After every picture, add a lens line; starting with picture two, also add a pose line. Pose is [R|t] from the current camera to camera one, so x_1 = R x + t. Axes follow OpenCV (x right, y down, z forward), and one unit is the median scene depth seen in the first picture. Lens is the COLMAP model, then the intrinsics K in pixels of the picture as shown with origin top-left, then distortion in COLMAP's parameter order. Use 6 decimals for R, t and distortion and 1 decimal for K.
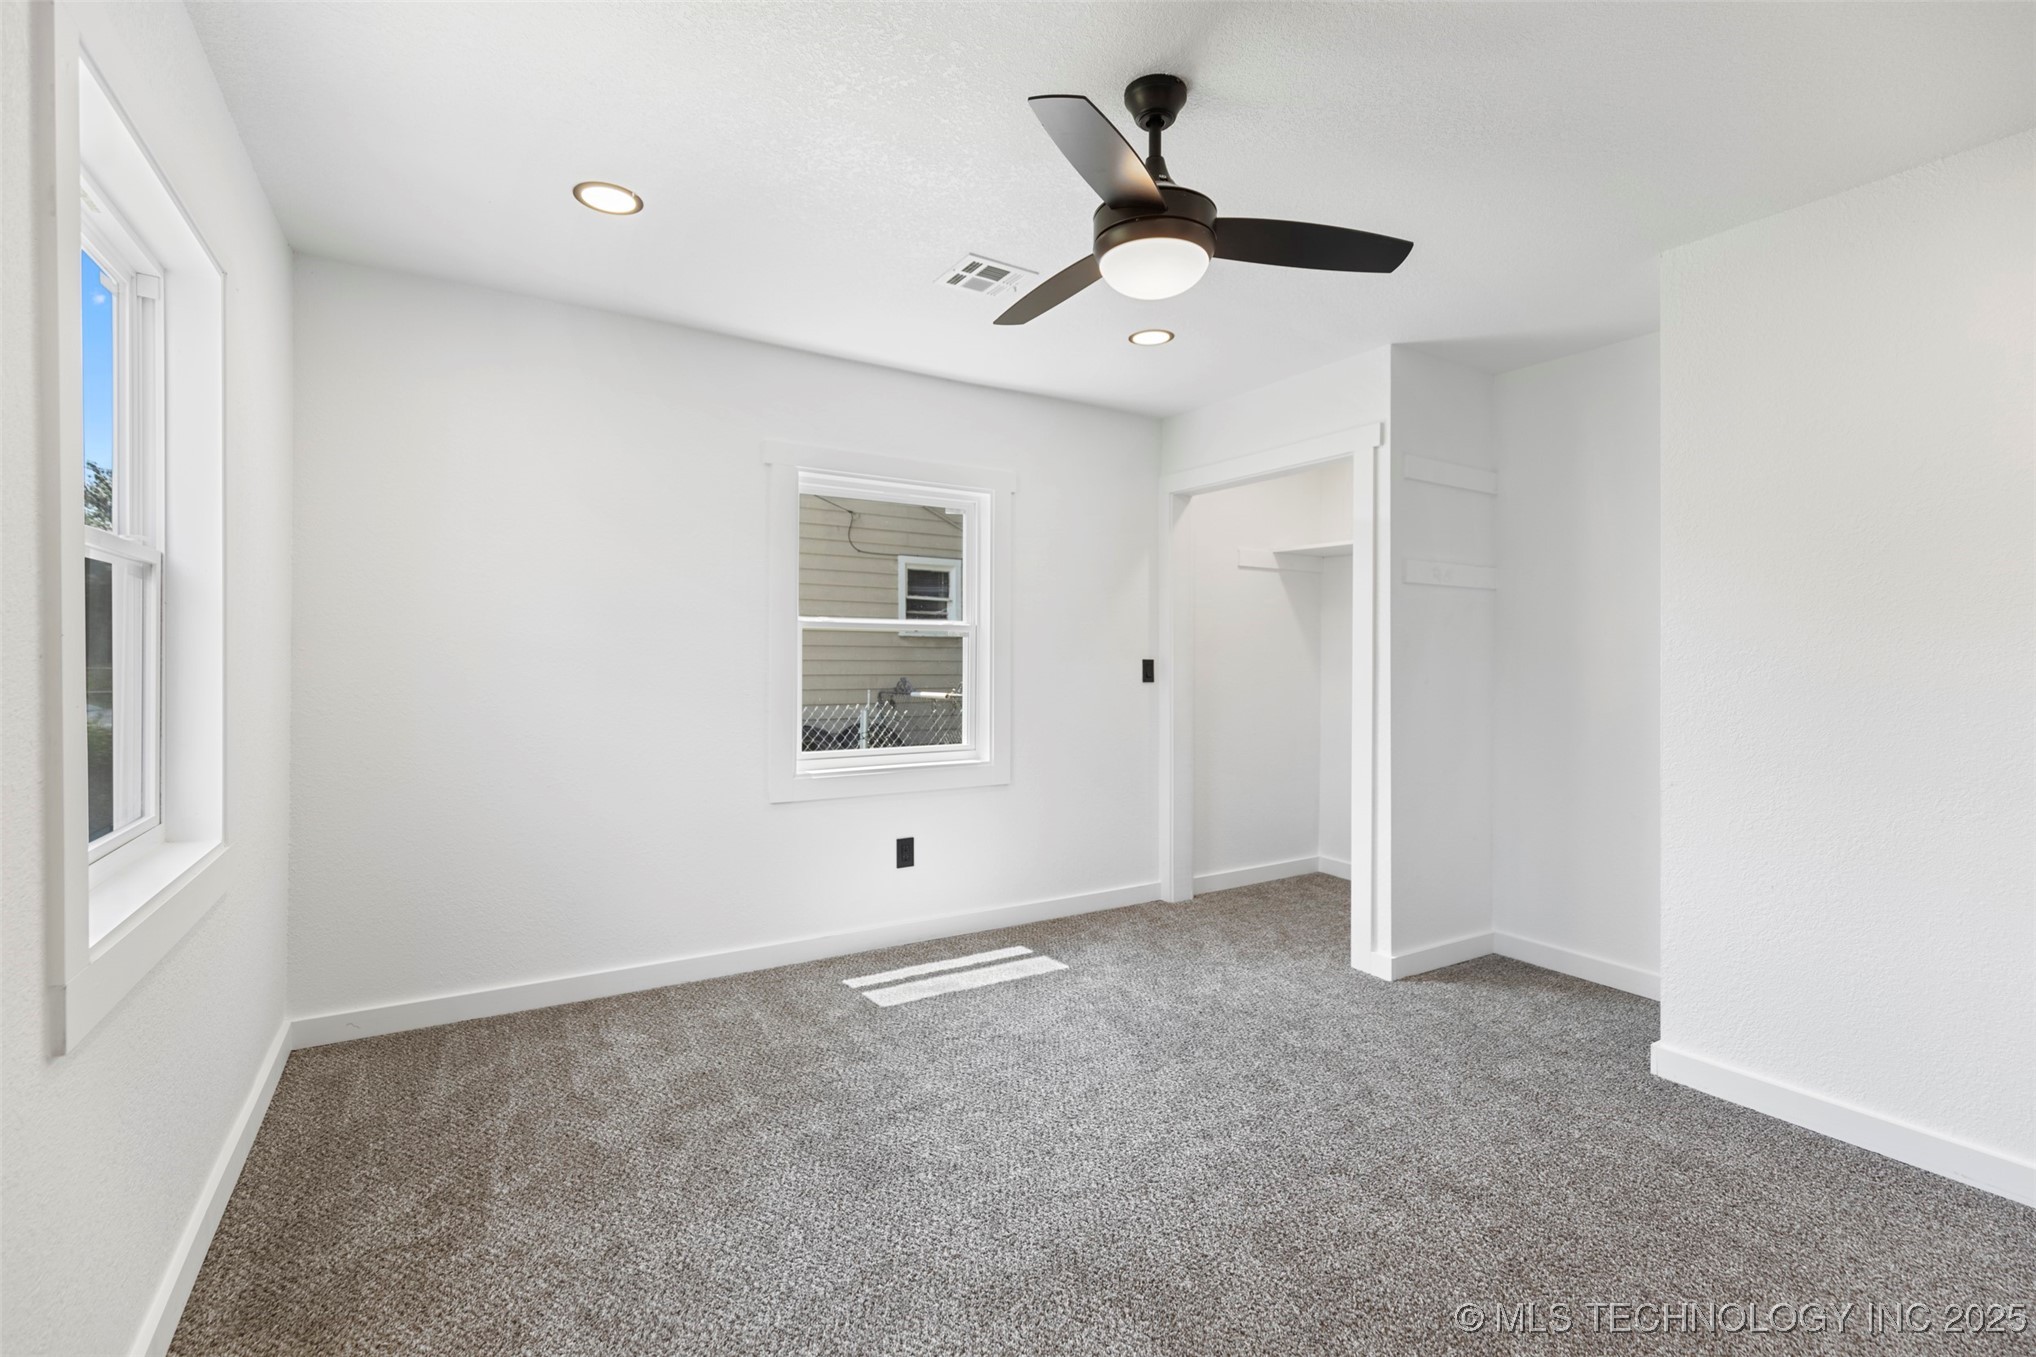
lens RADIAL K [[906.8, 0, 1021.0], [0, 906.8, 653.3], [0, 0, 1]] dist [0.008615, -0.001907]
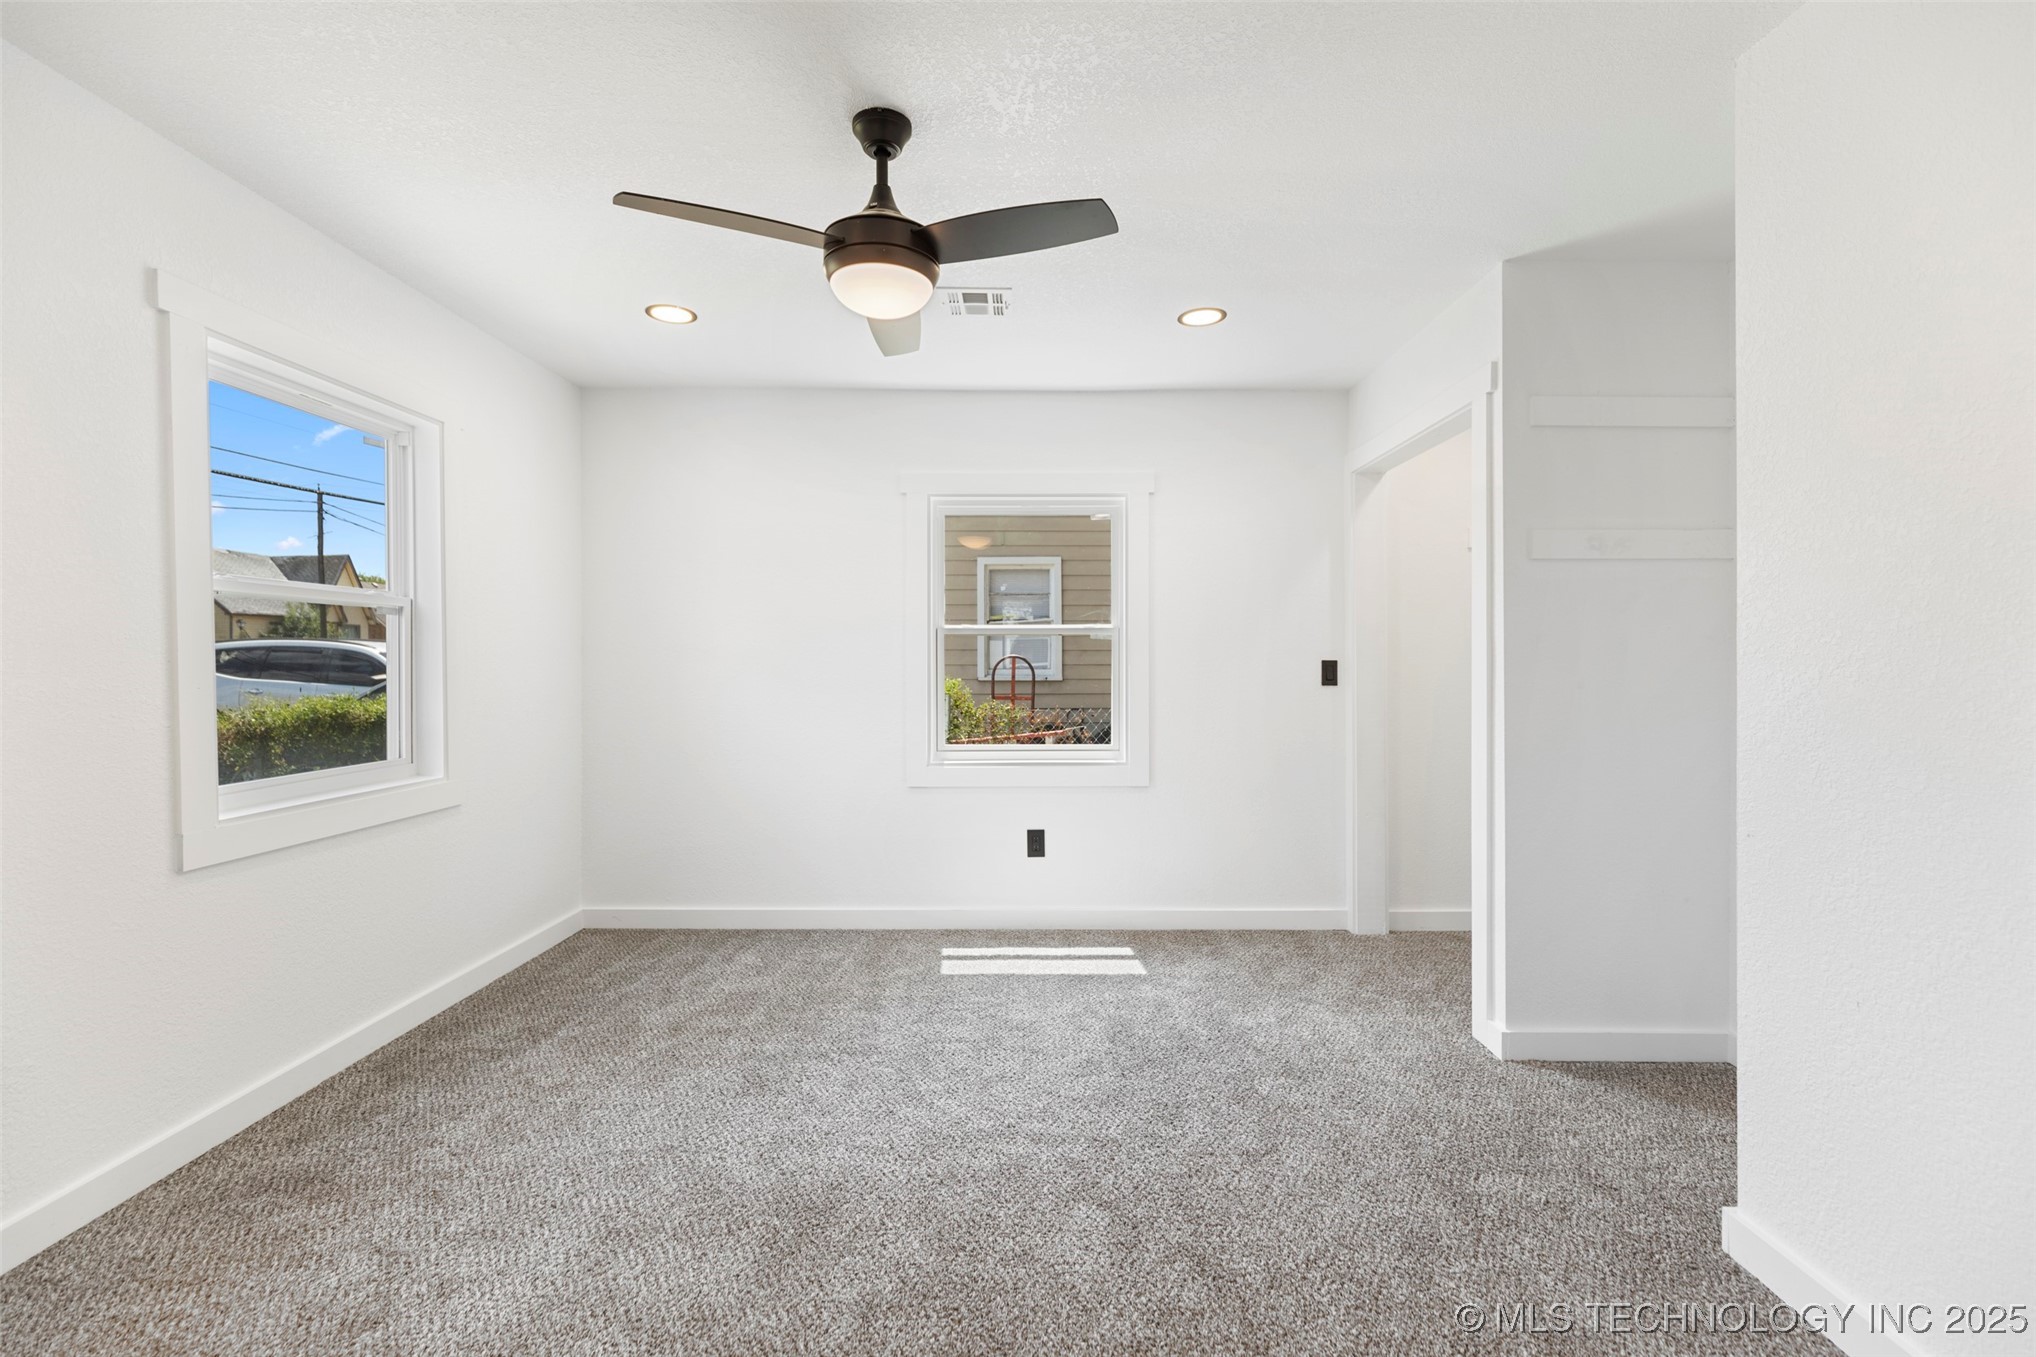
lens RADIAL K [[906.8, 0, 1029.4], [0, 906.8, 660.6], [0, 0, 1]] dist [0.008615, -0.001907]
pose [[0.850568, -0.007697, -0.525808, 0.604322], [0.009114, 0.999958, 0.000105, 0.007742], [0.525786, -0.004881, 0.850603, 0.131284]]
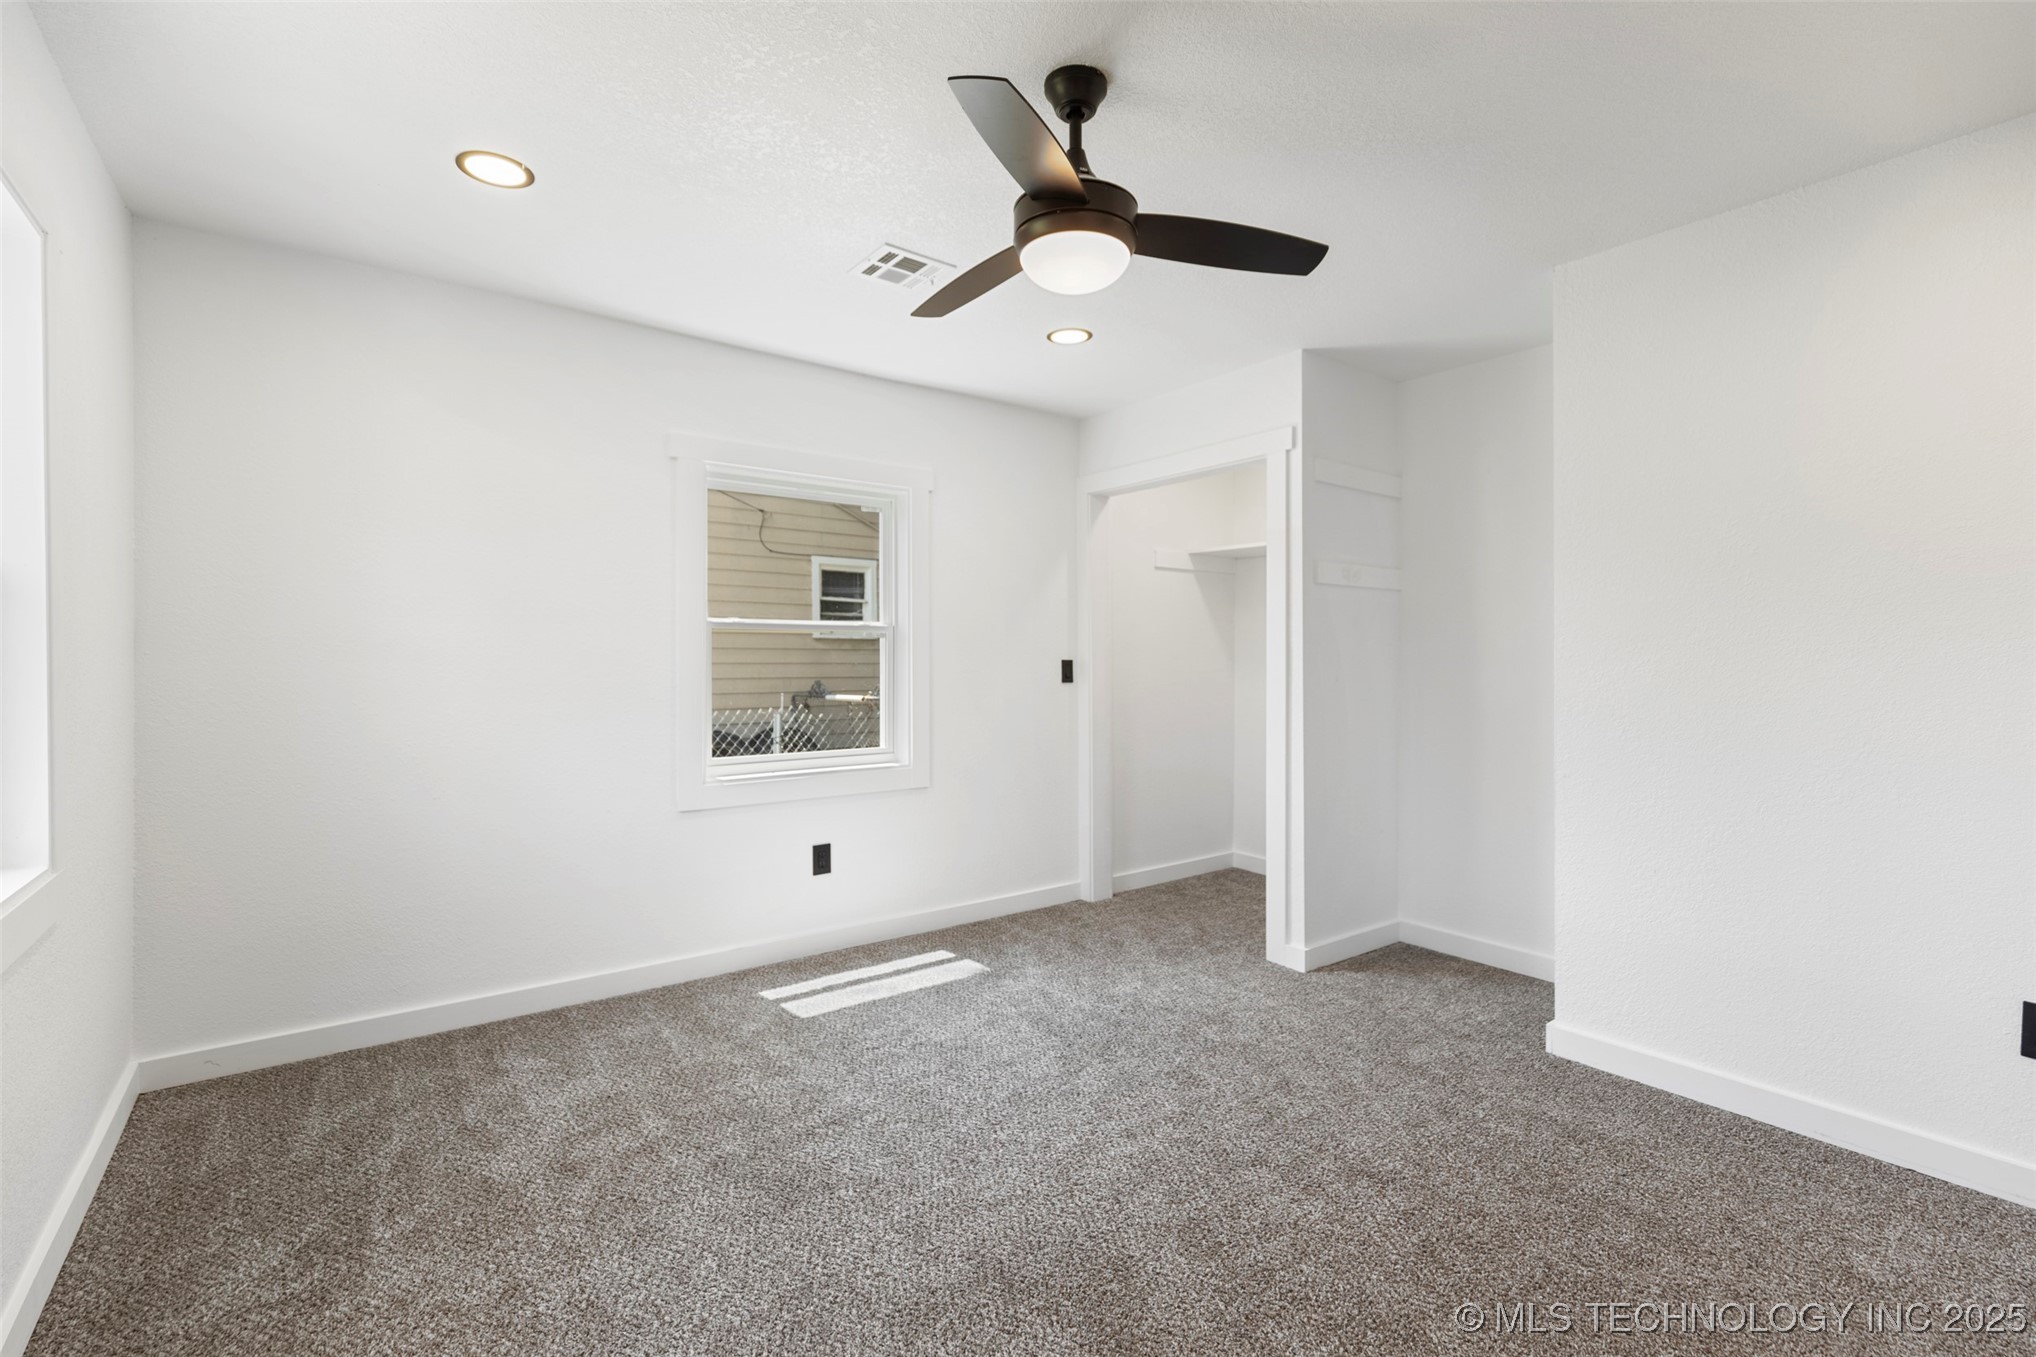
lens RADIAL K [[906.8, 0, 1019.6], [0, 906.8, 660.9], [0, 0, 1]] dist [0.008615, -0.001907]
pose [[0.995887, -0.005724, 0.090425, -0.003901], [0.005142, 0.999965, 0.006668, 0.001359], [-0.090460, -0.006176, 0.995881, 0.014640]]
